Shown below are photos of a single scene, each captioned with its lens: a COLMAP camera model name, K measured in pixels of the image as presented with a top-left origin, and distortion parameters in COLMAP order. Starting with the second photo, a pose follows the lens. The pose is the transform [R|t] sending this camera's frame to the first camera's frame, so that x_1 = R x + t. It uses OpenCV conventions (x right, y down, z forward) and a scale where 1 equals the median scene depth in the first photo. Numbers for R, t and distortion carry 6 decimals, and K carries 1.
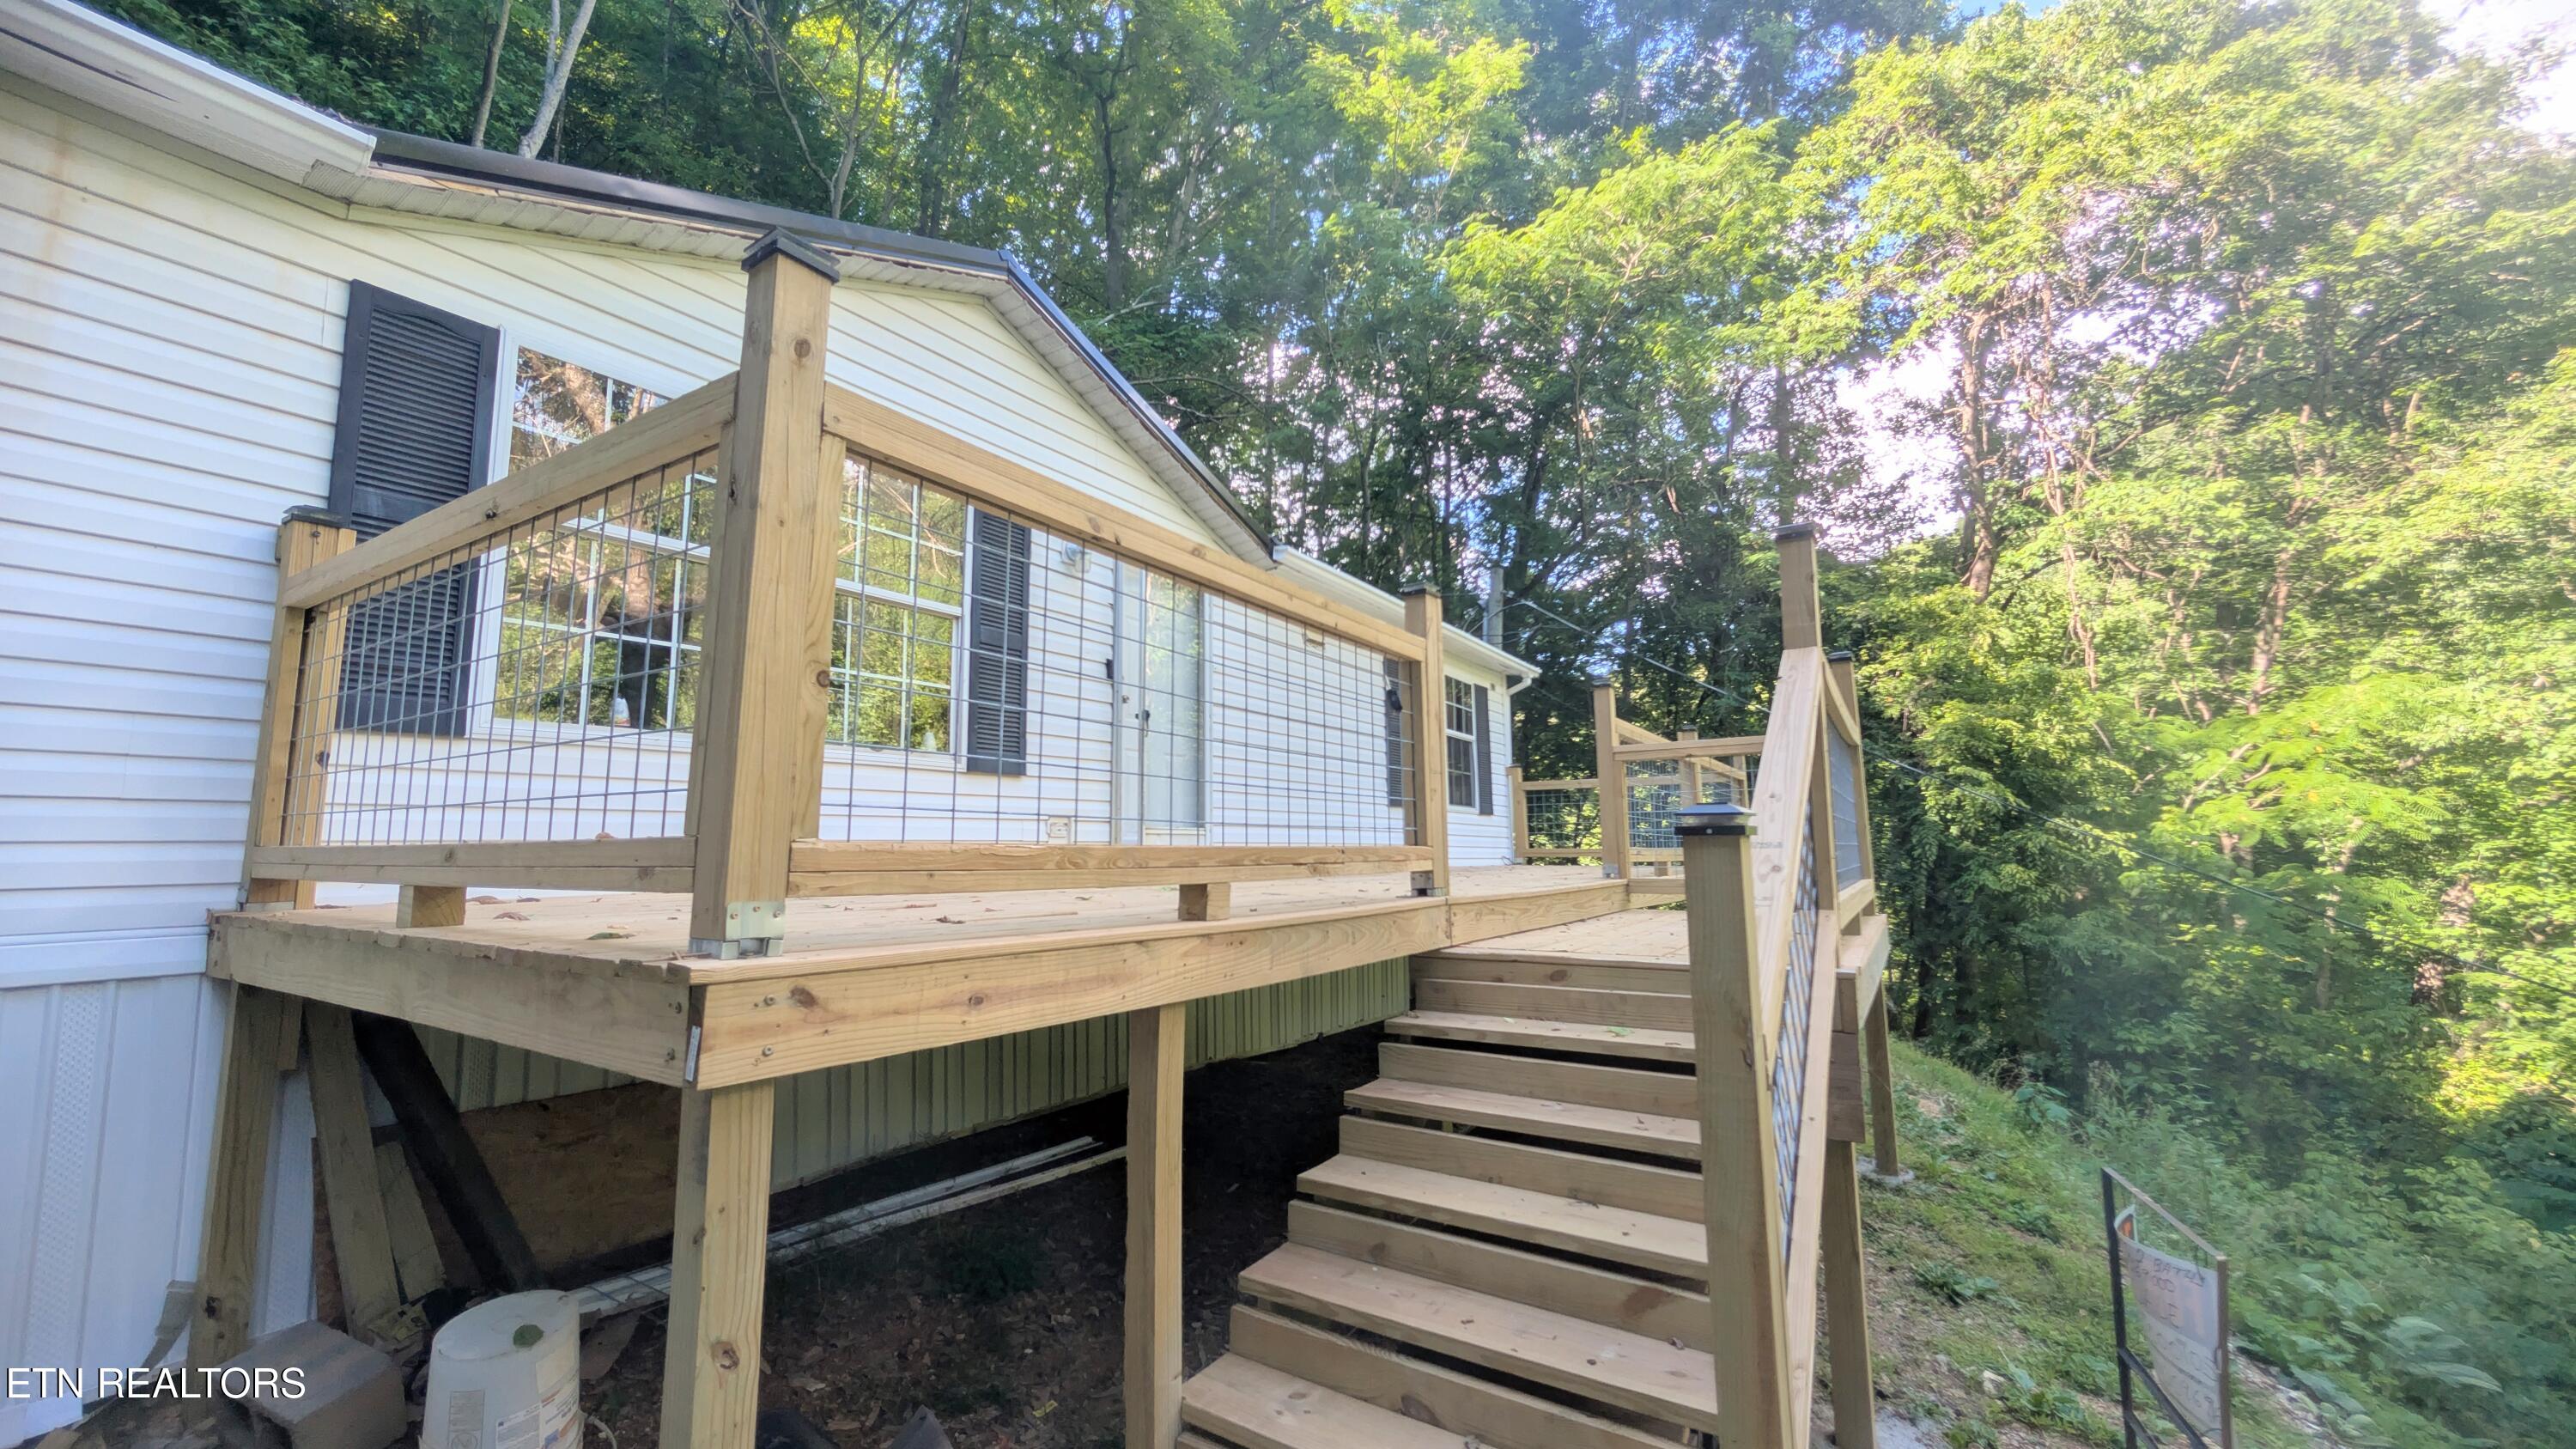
lens RADIAL K [[974.4, 0, 1286.5], [0, 974.4, 727.5], [0, 0, 1]] dist [-0.002581, 0.000900]
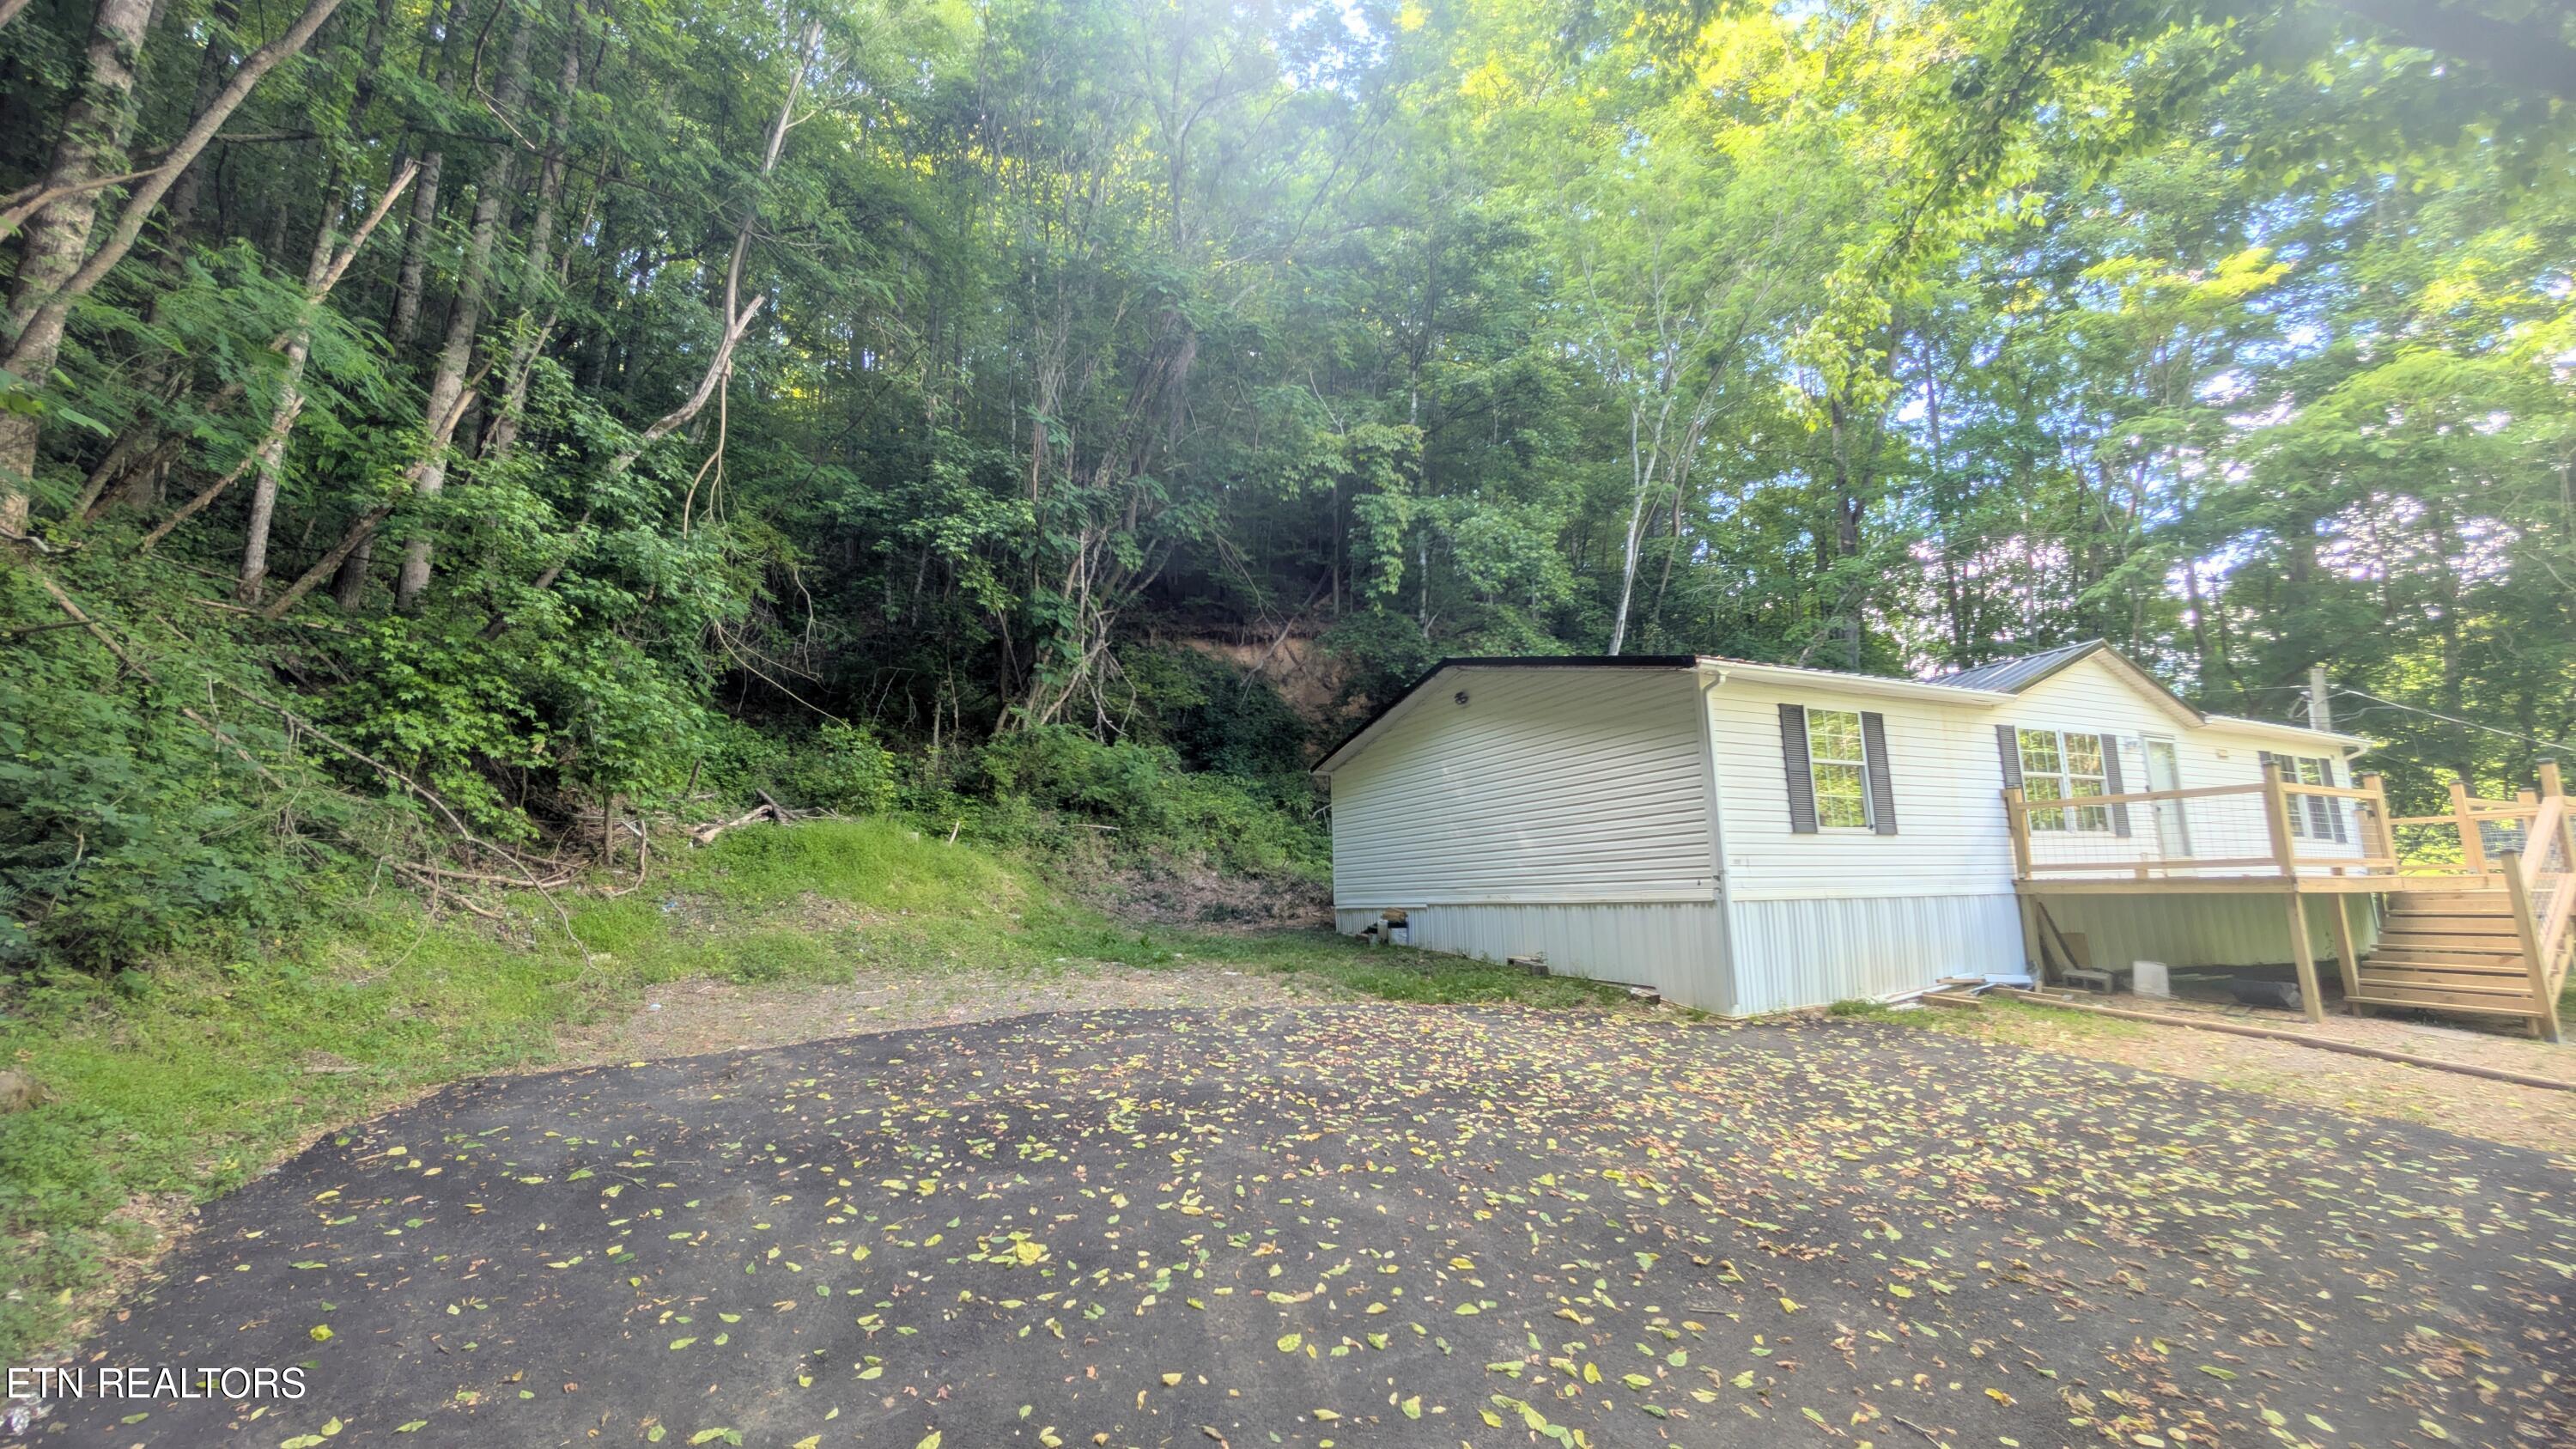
lens RADIAL K [[974.4, 0, 1288.1], [0, 974.4, 734.1], [0, 0, 1]] dist [-0.002581, 0.000900]
pose [[0.856456, -0.092054, -0.507946, -0.364636], [0.075104, 0.995722, -0.053818, -0.106832], [0.510728, 0.007944, 0.859706, -1.003920]]
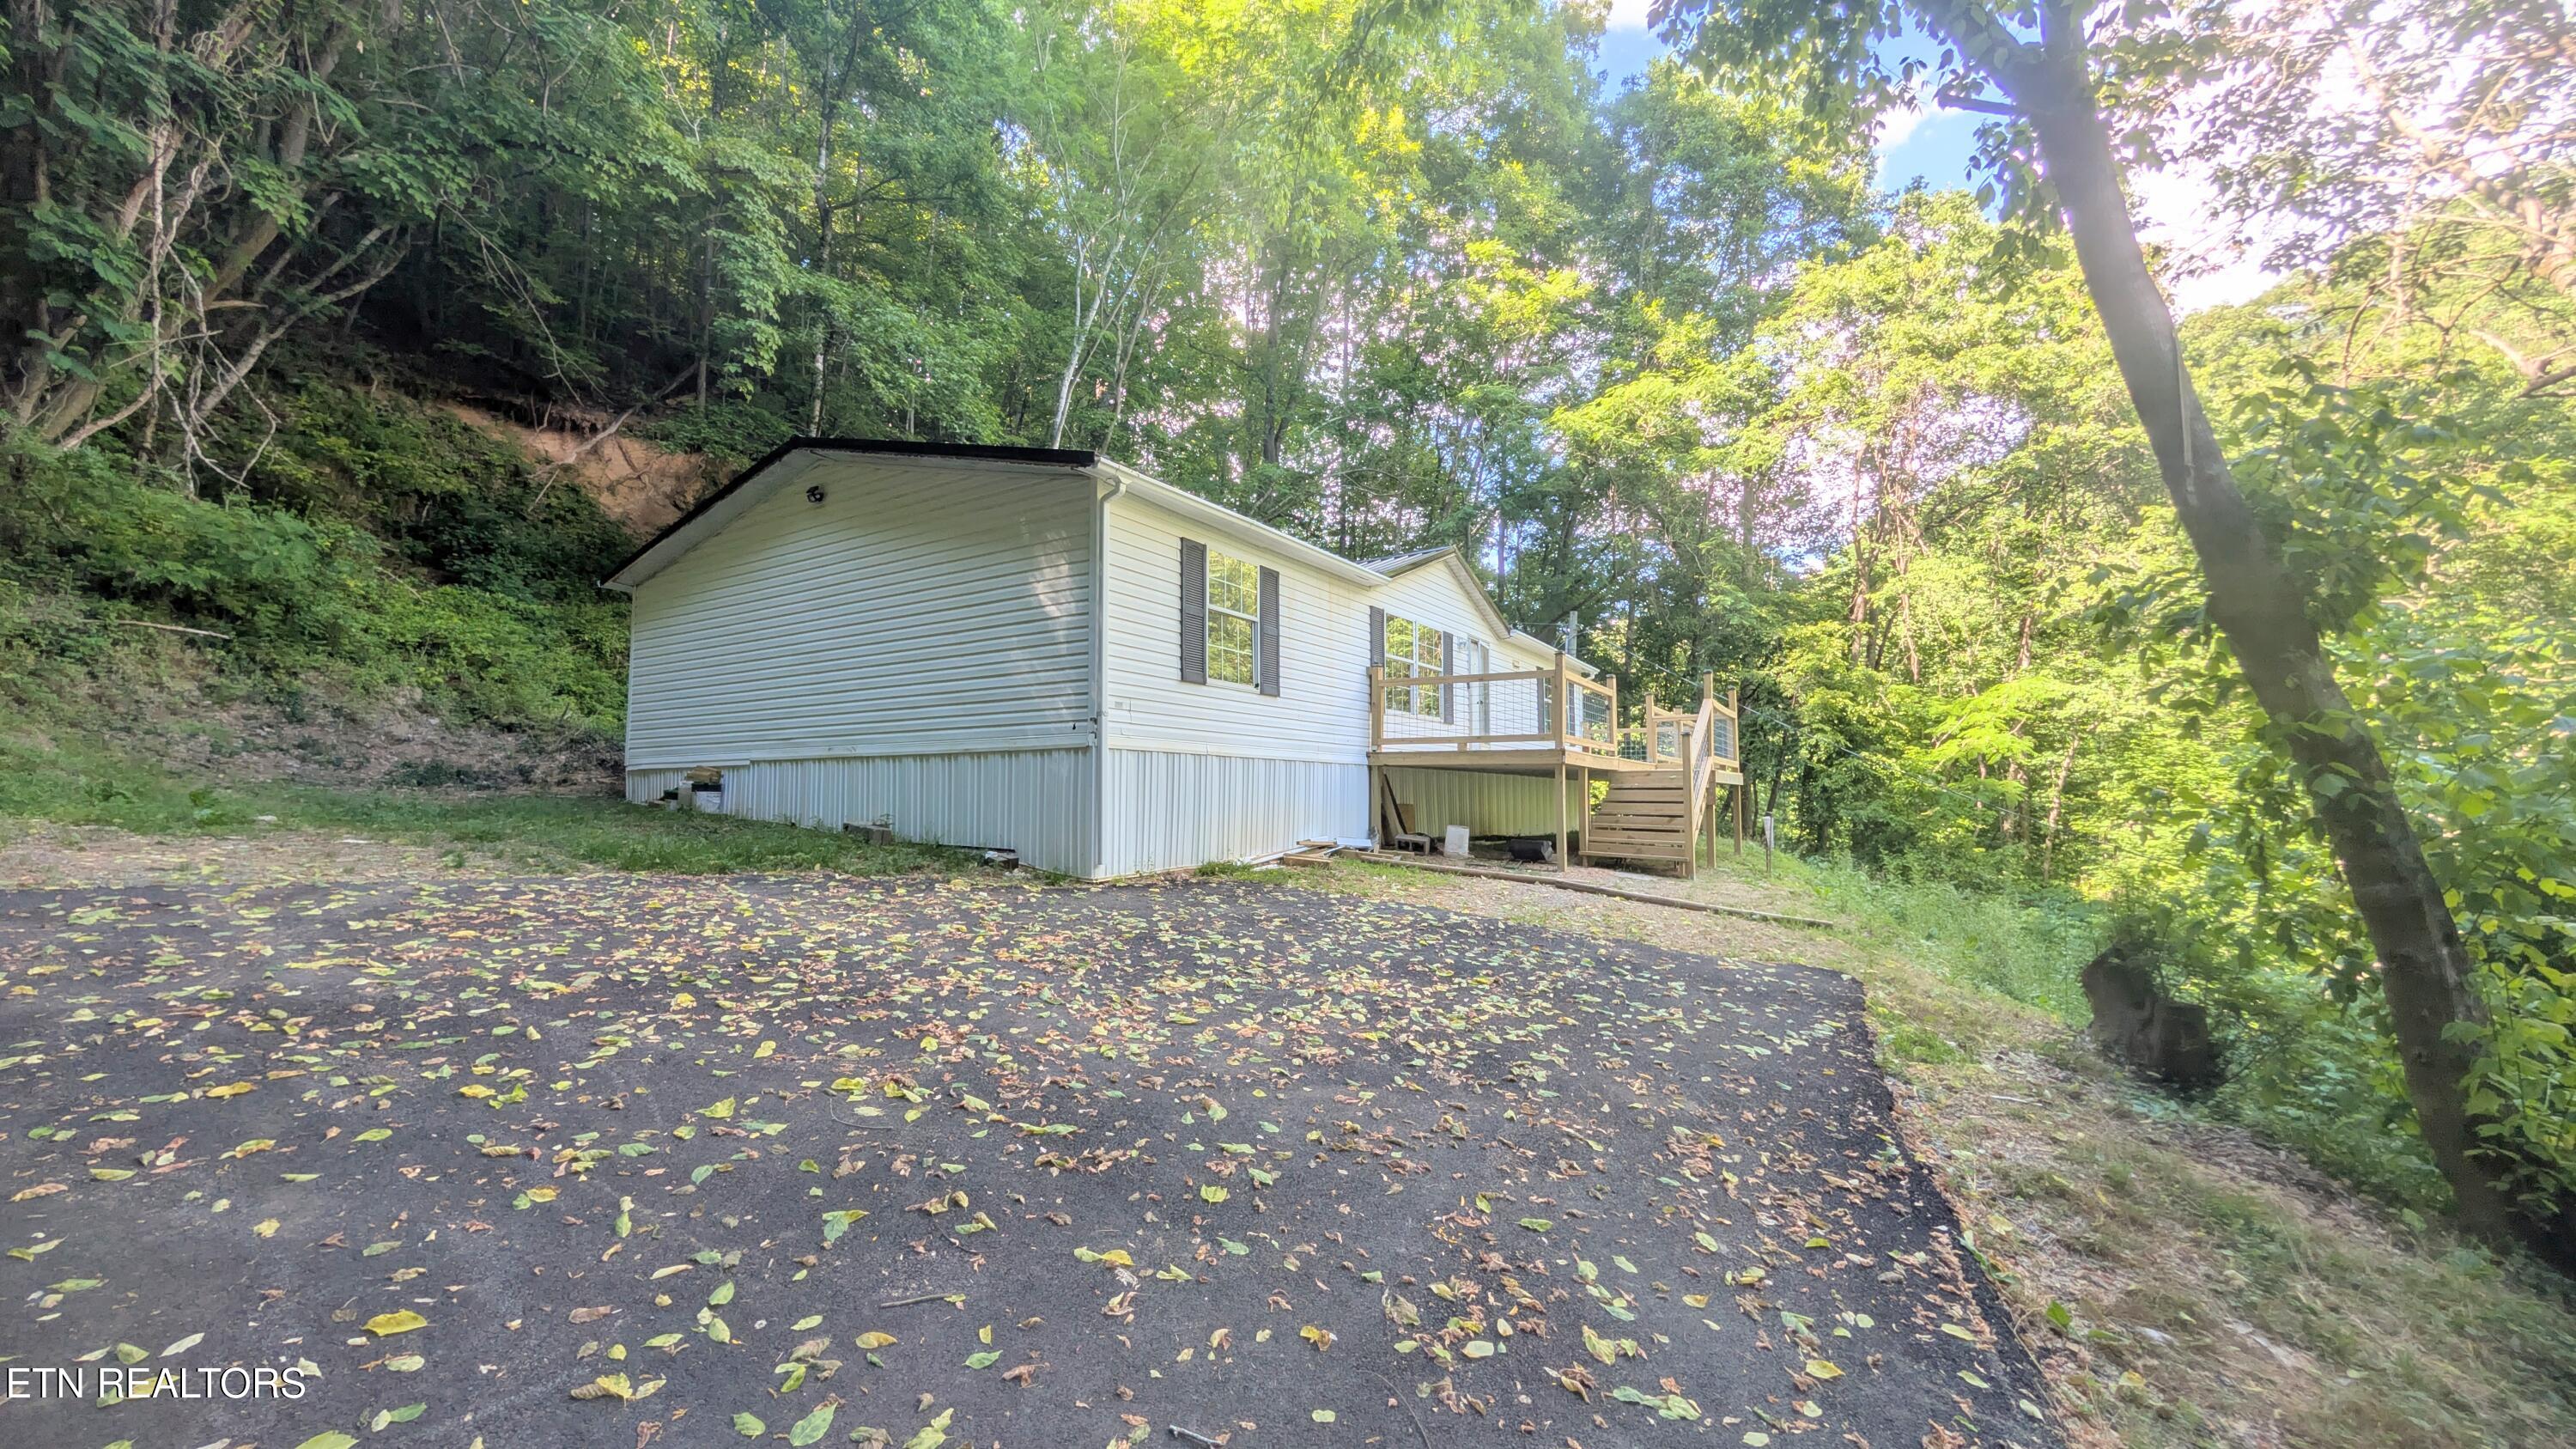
lens RADIAL K [[974.4, 0, 1292.2], [0, 974.4, 732.6], [0, 0, 1]] dist [-0.002581, 0.000900]
pose [[0.999541, 0.011756, 0.027913, -0.360045], [-0.013349, 0.998251, 0.057594, -0.037941], [-0.027187, -0.057941, 0.997950, -0.819602]]
